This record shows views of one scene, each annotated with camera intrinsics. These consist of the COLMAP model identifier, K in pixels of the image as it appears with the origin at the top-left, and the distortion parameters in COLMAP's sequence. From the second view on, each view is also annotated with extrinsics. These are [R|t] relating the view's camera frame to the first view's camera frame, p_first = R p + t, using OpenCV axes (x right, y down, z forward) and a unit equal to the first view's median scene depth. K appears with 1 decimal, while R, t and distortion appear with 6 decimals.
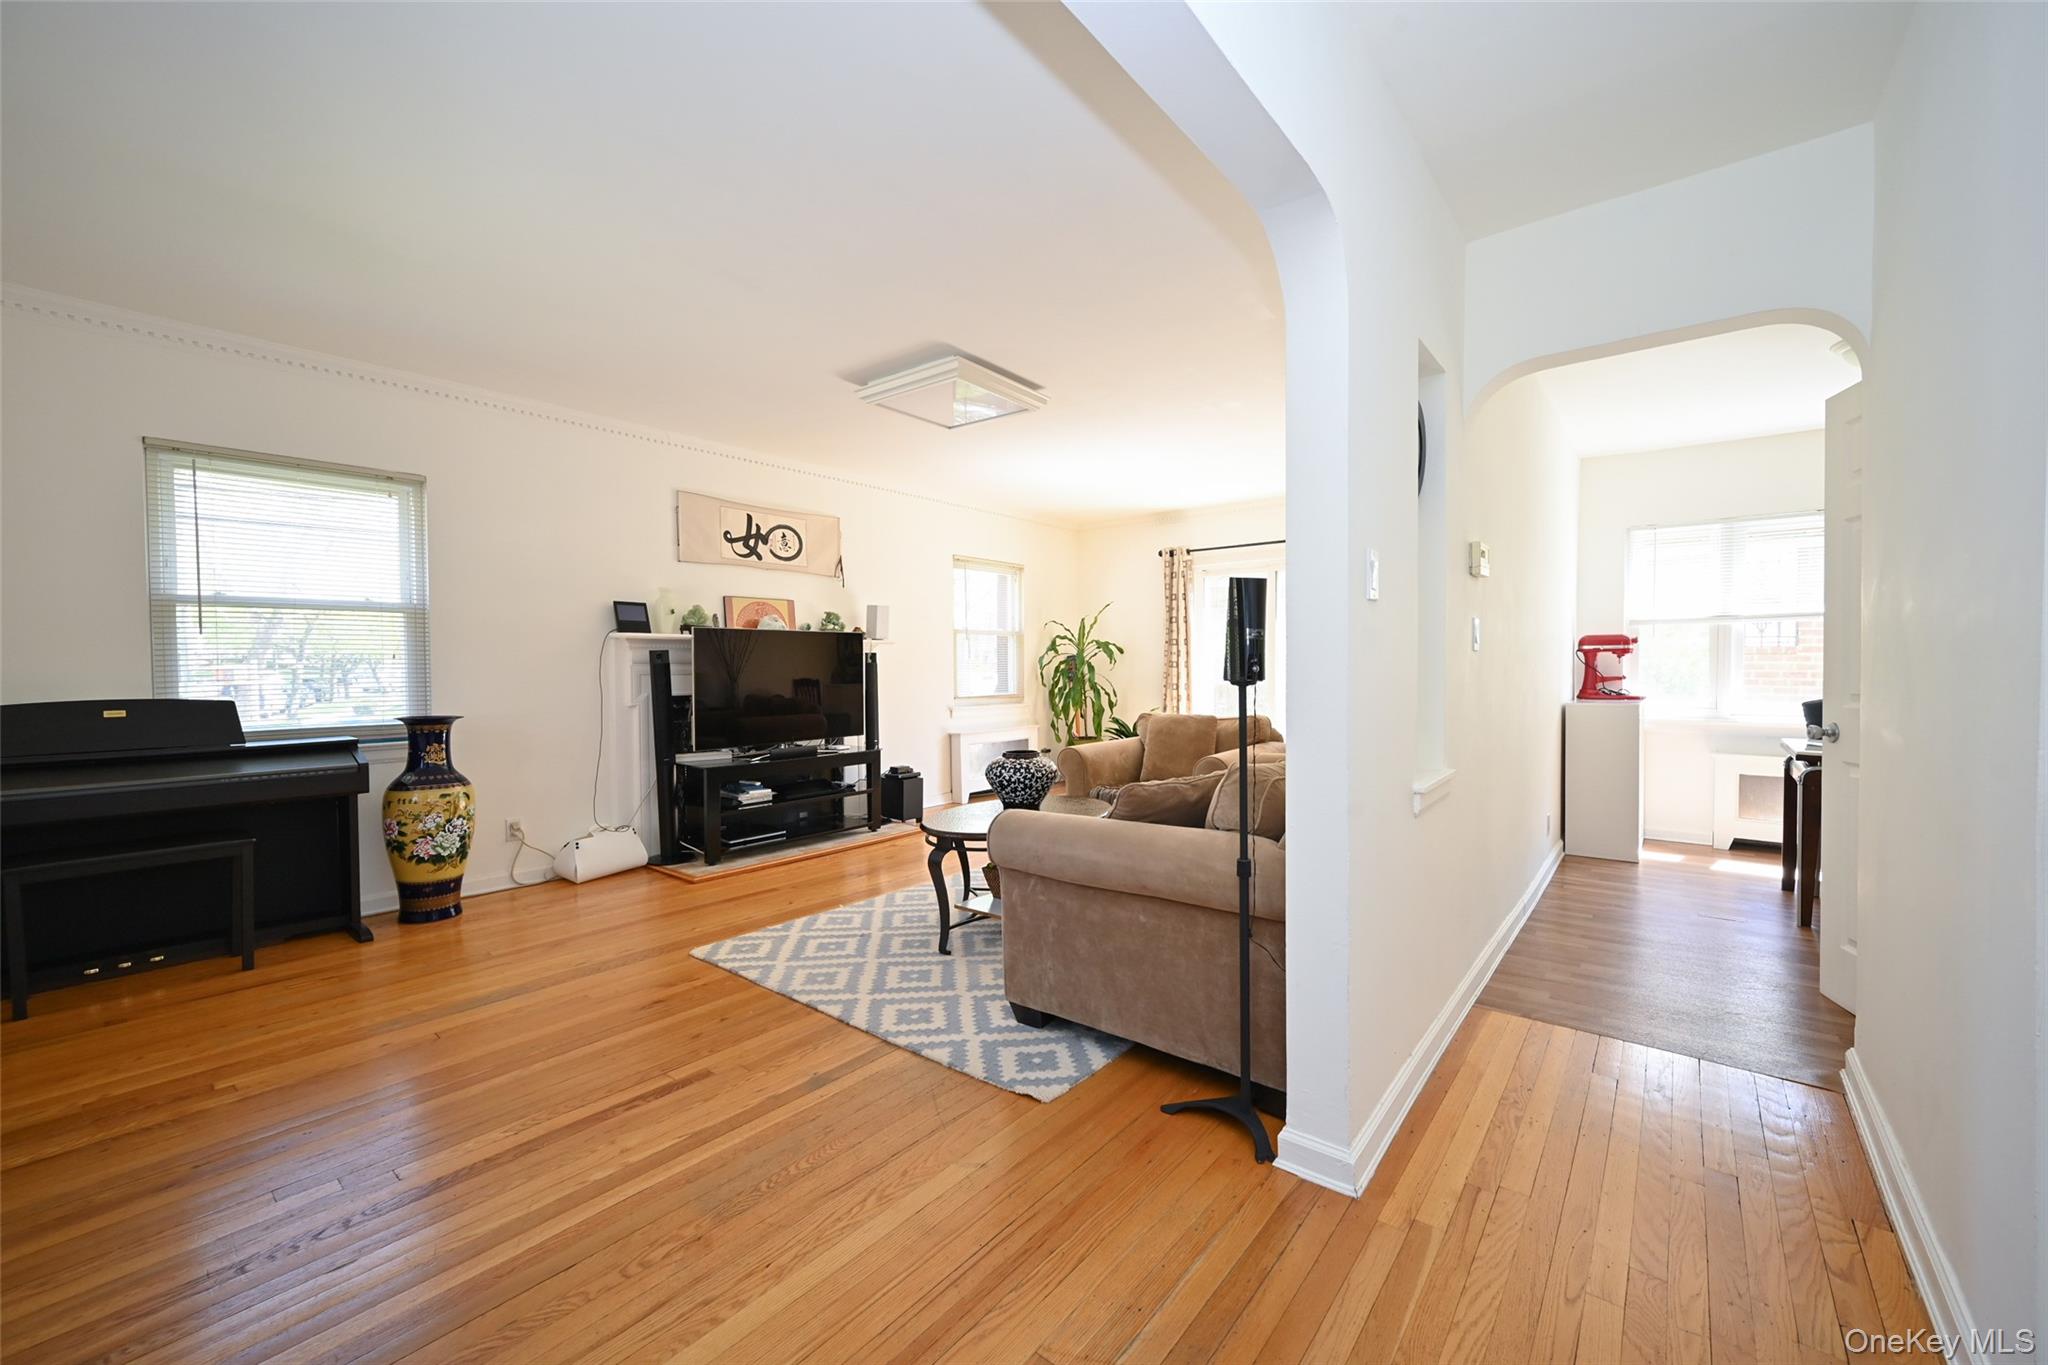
lens RADIAL K [[807.4, 0, 1023.8], [0, 807.4, 688.2], [0, 0, 1]] dist [0.000133, -0.000210]
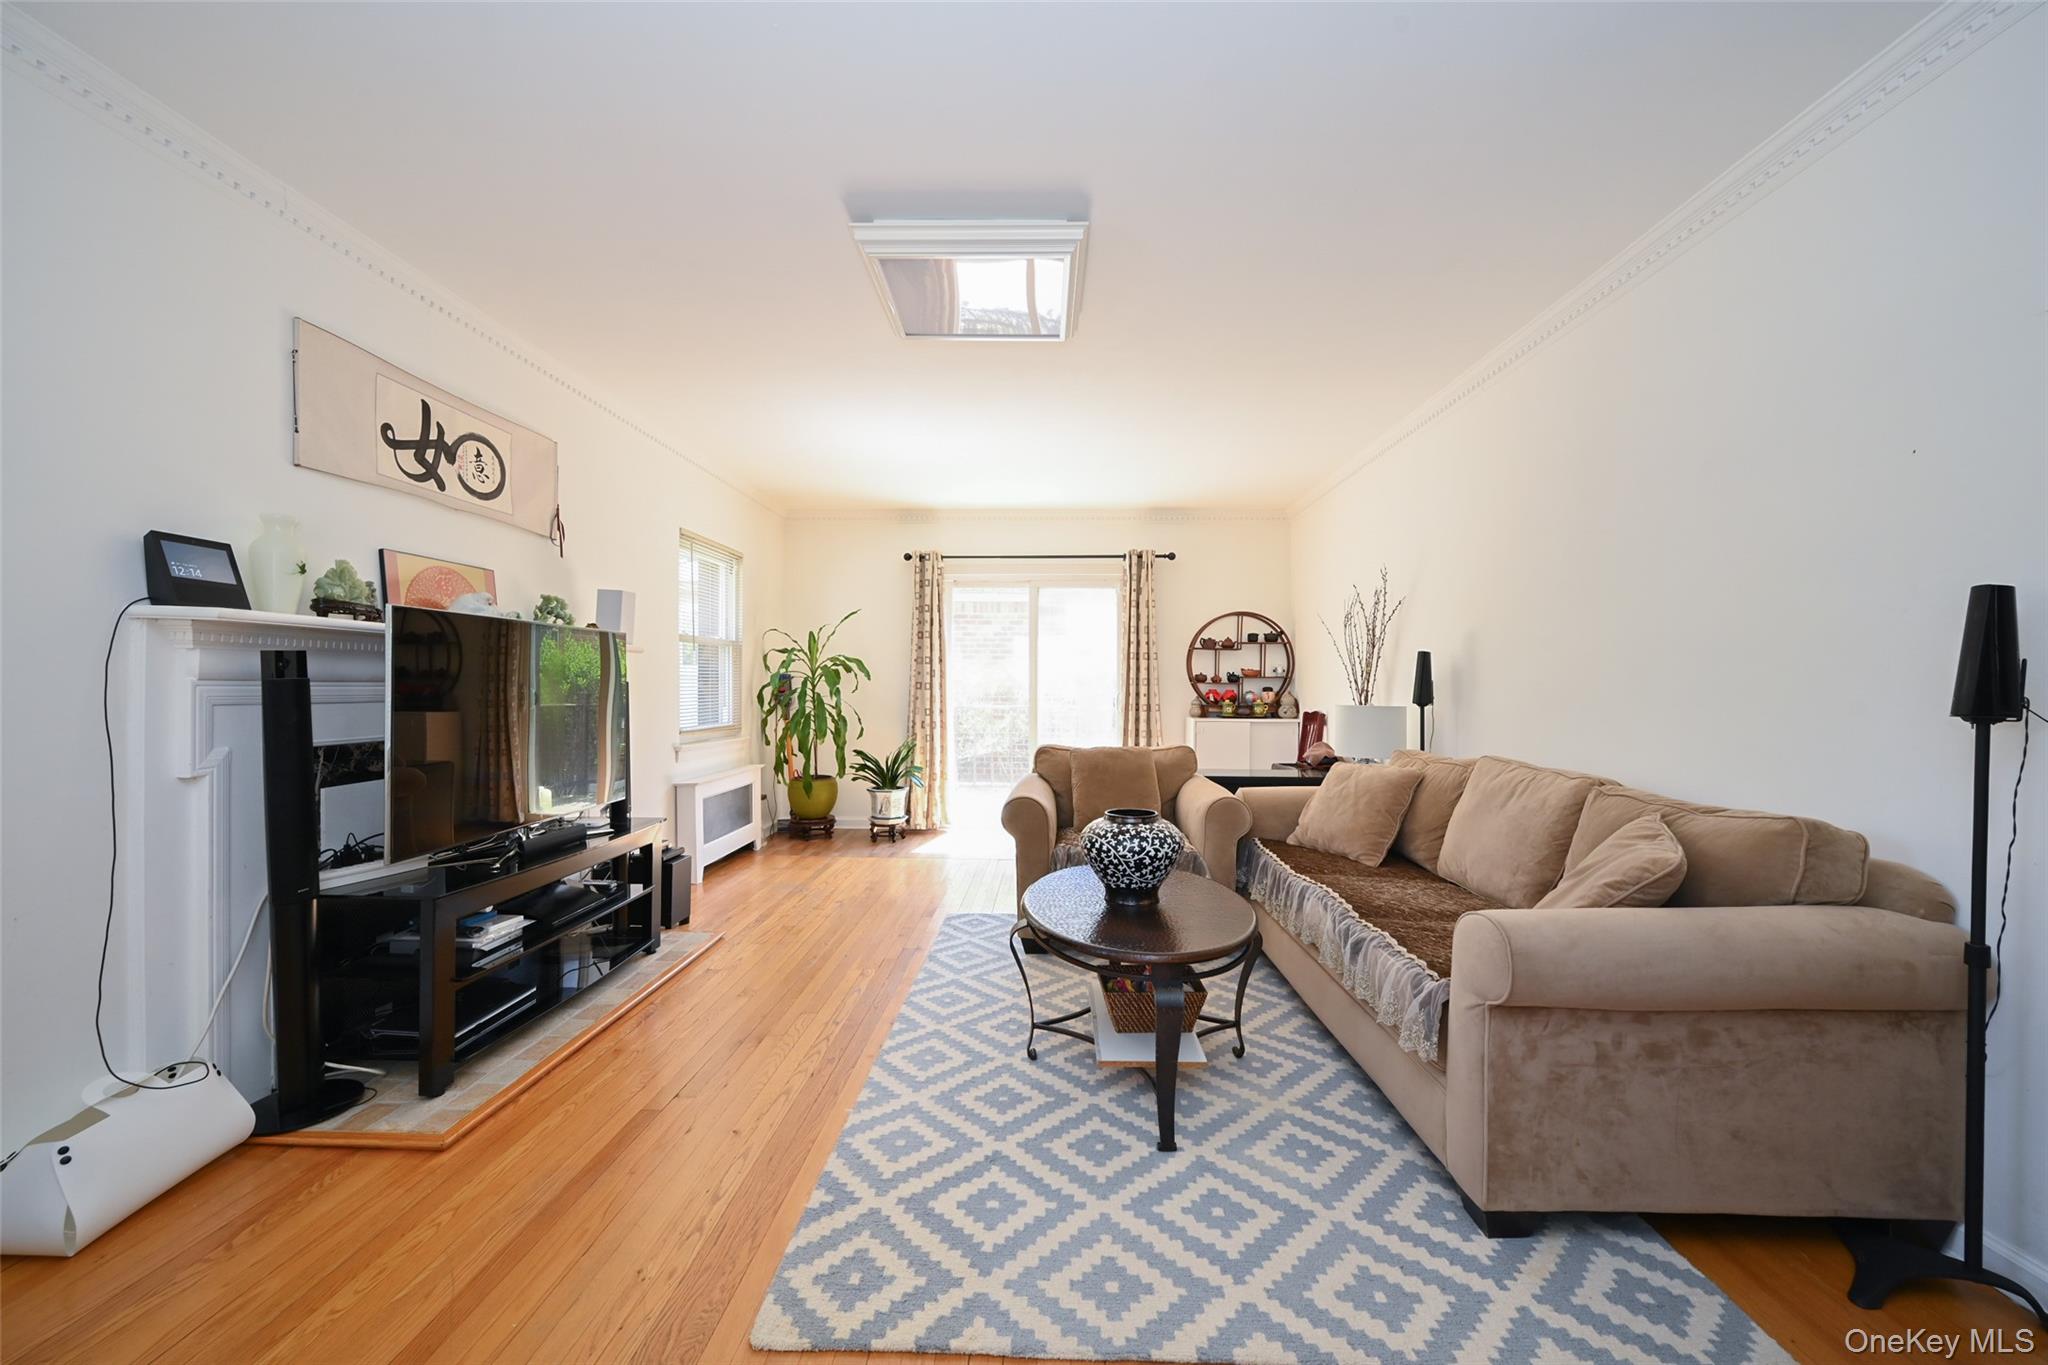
lens RADIAL K [[807.4, 0, 1025.3], [0, 807.4, 685.4], [0, 0, 1]] dist [0.000133, -0.000210]
pose [[0.796753, 0.007634, 0.604257, -0.390346], [0.009122, 0.999654, -0.024658, -0.012349], [-0.604236, 0.025158, 0.796408, 0.383066]]
